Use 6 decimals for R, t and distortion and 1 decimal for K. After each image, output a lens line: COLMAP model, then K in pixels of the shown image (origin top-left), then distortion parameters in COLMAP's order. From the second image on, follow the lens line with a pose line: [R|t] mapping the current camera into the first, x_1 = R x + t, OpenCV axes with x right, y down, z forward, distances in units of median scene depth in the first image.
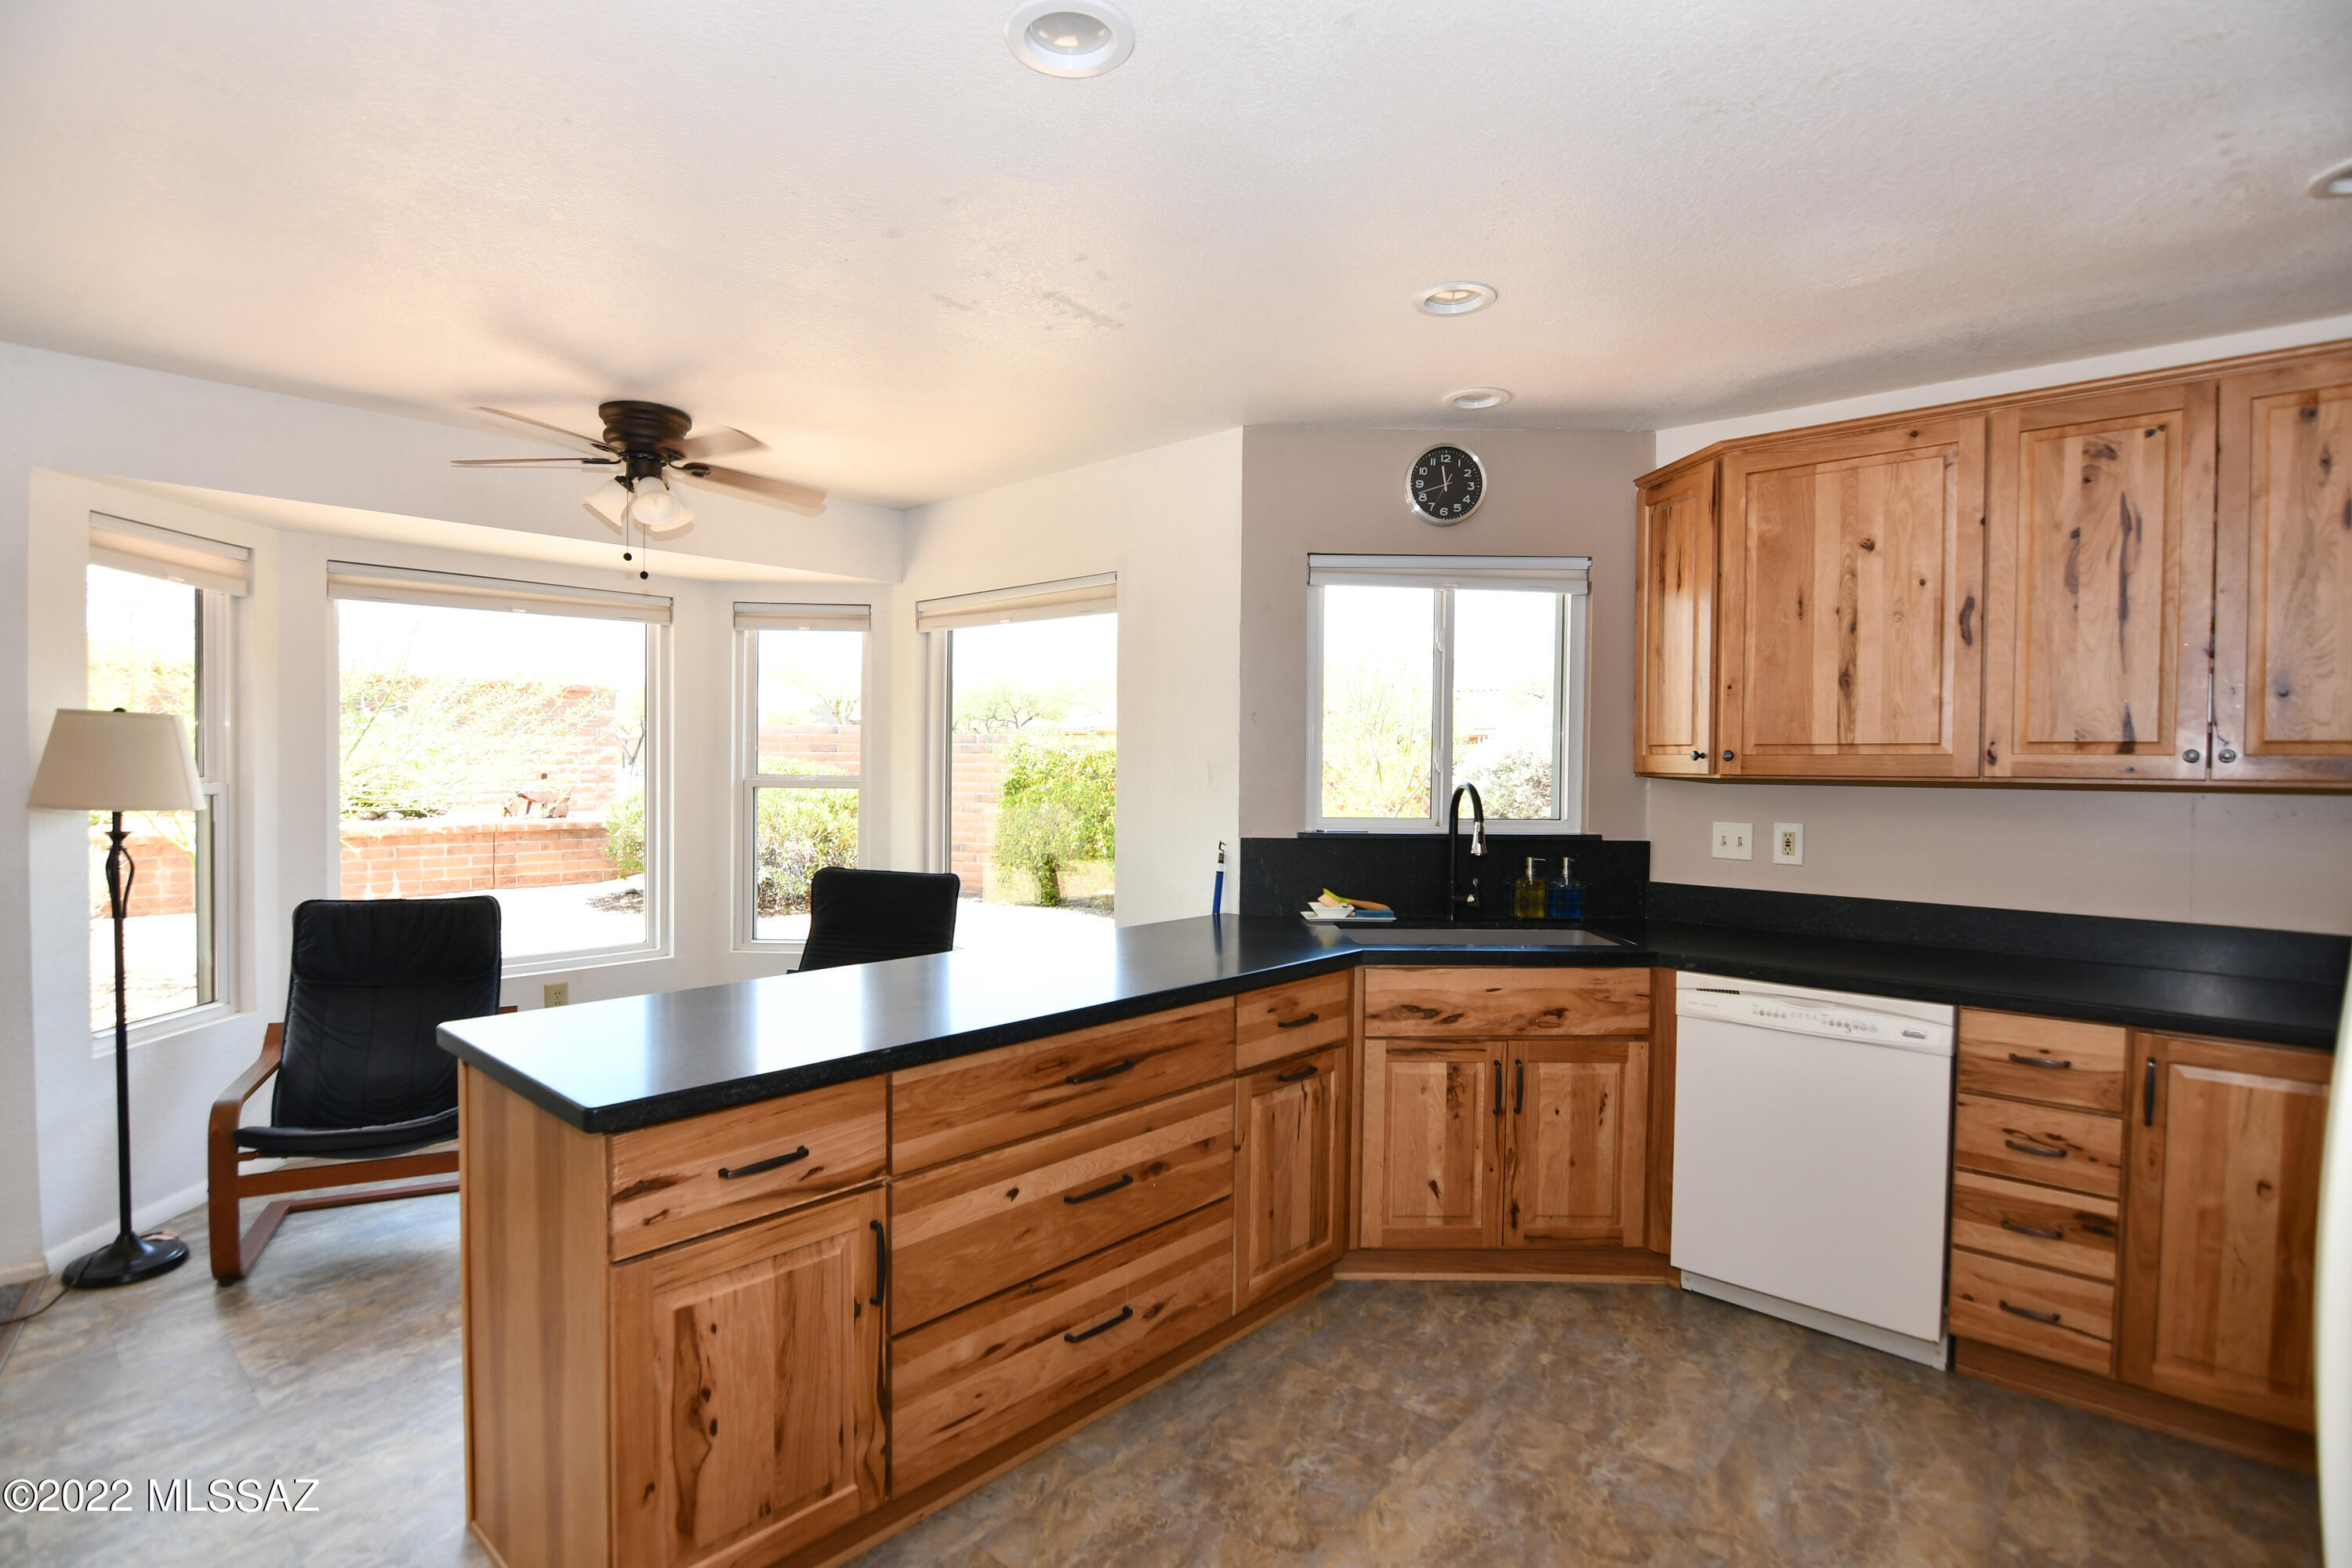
lens RADIAL K [[1142.3, 0, 1163.2], [0, 1142.3, 793.9], [0, 0, 1]] dist [-0.010763, -0.007967]
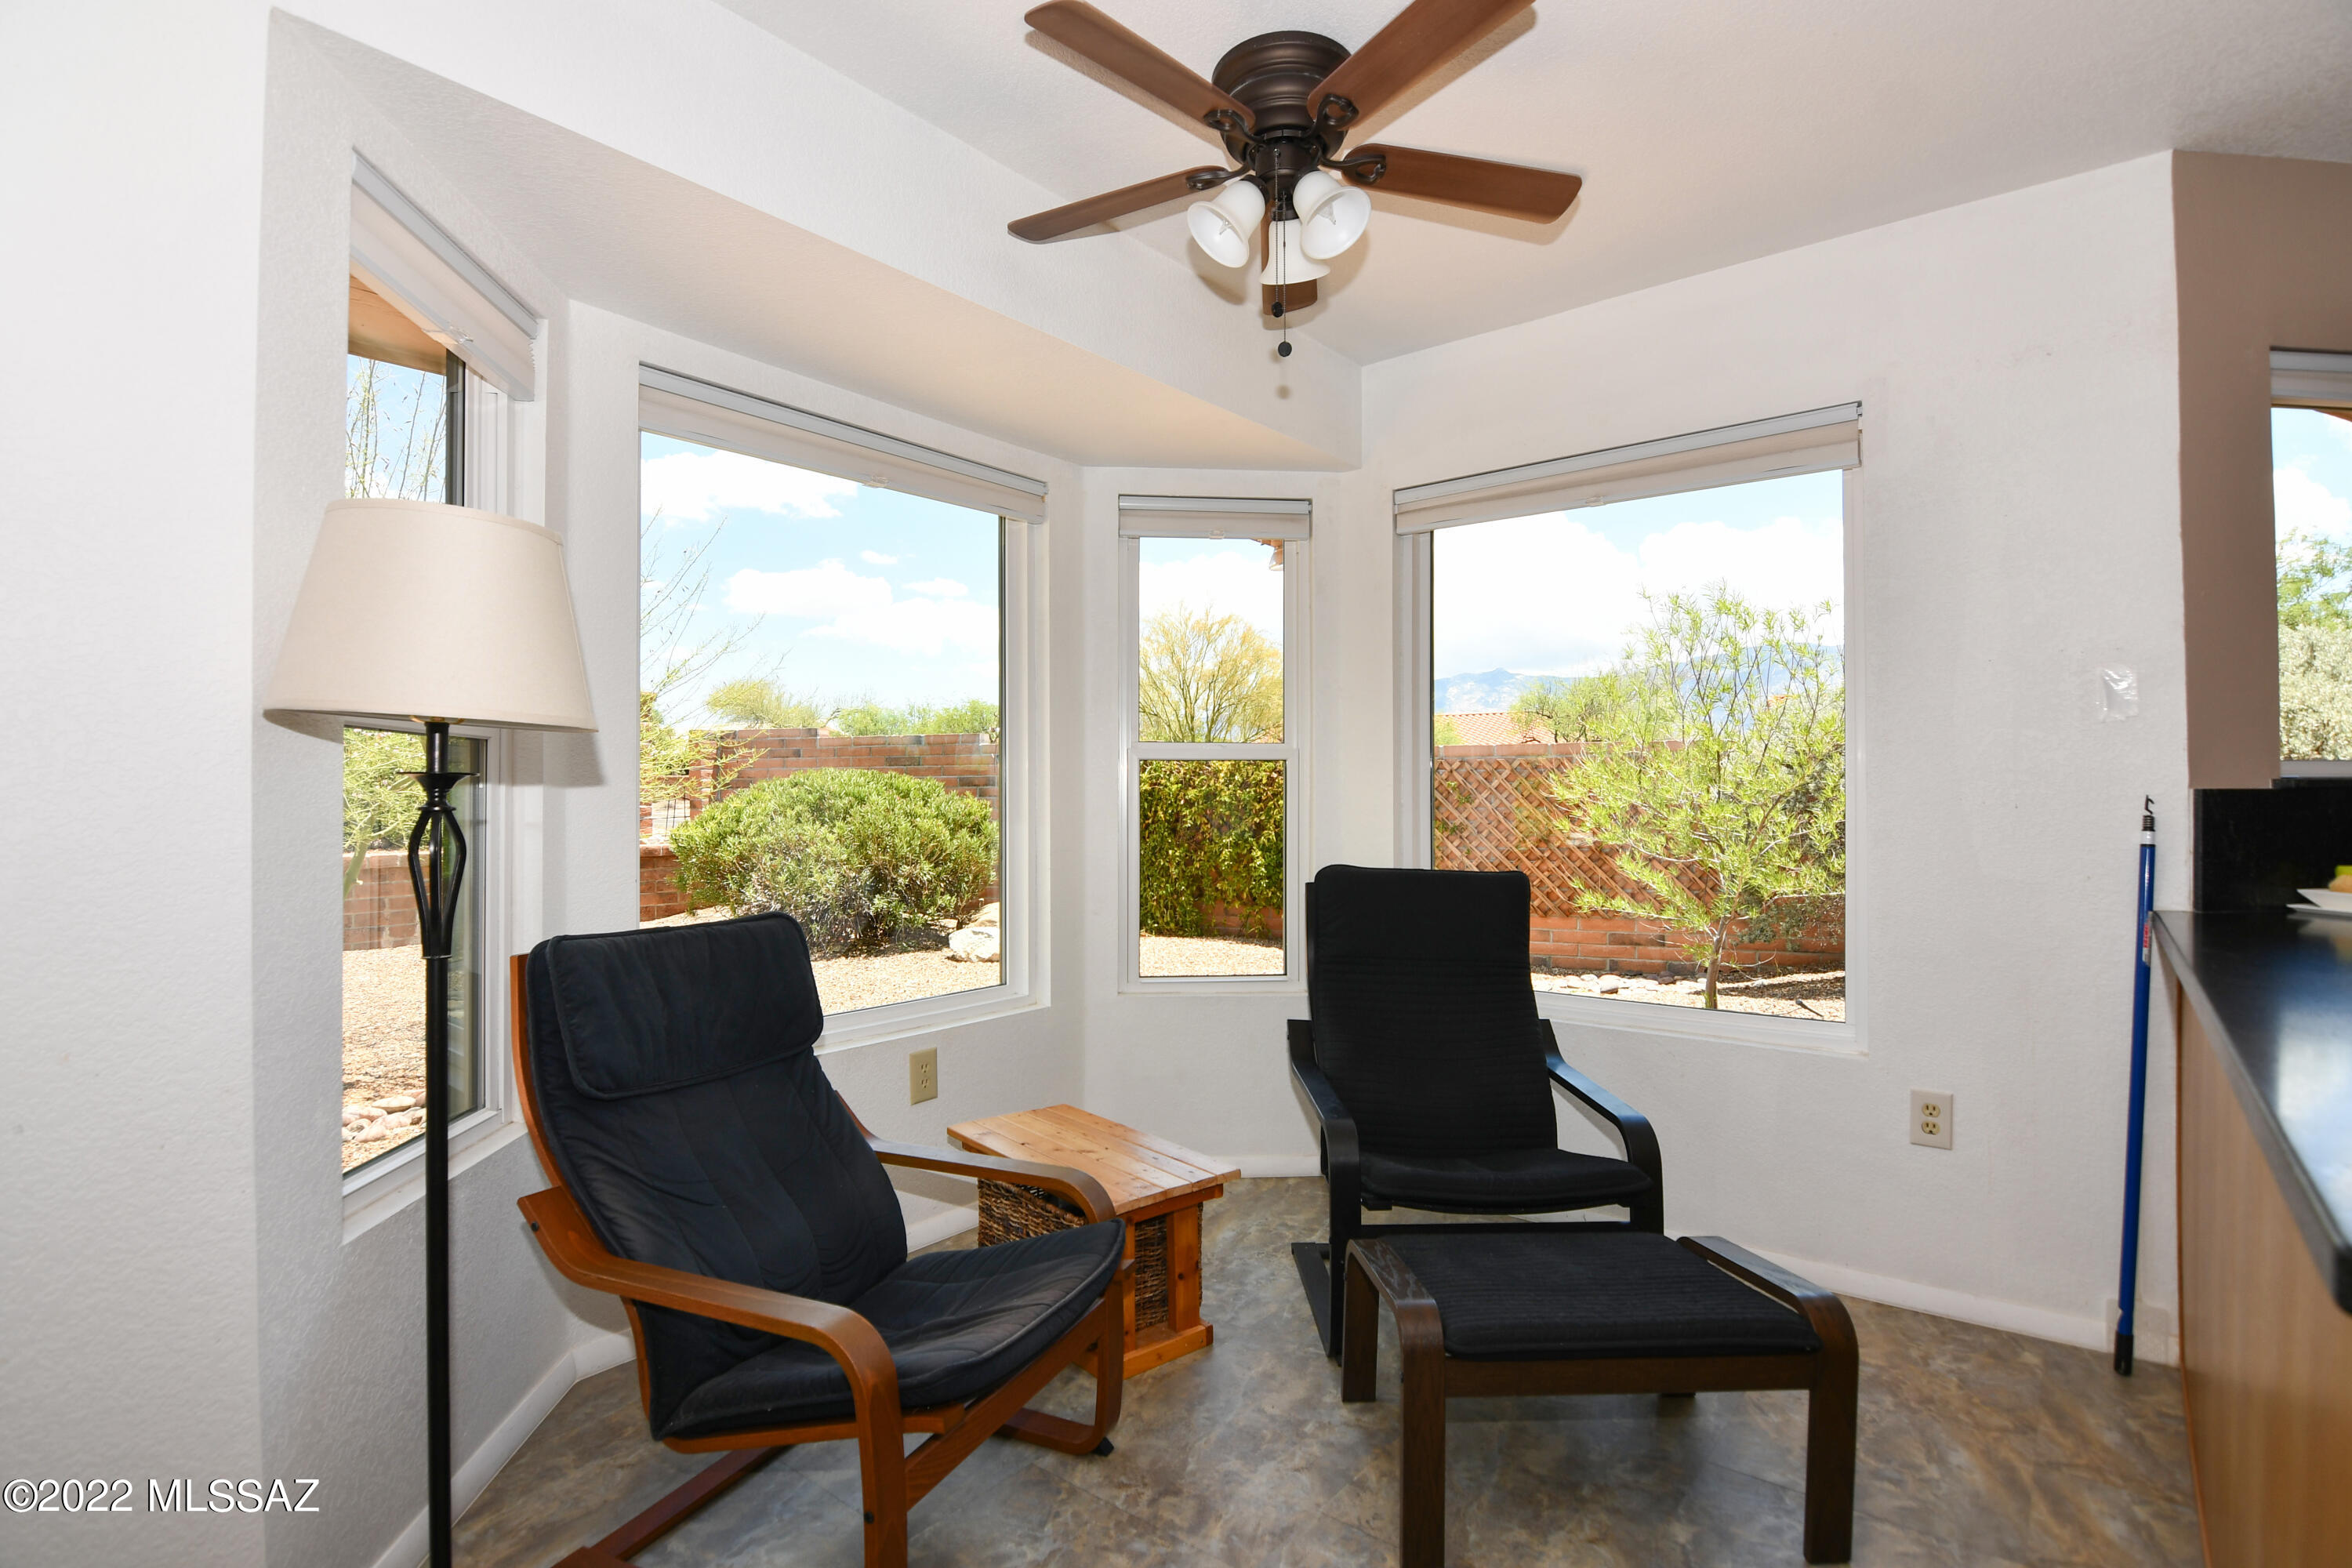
lens RADIAL K [[1142.3, 0, 1167.1], [0, 1142.3, 789.3], [0, 0, 1]] dist [-0.010763, -0.007967]
pose [[0.997779, -0.012863, 0.065351, -0.684606], [0.015122, 0.999301, -0.034198, 0.065065], [-0.064866, 0.035110, 0.997276, 0.529188]]
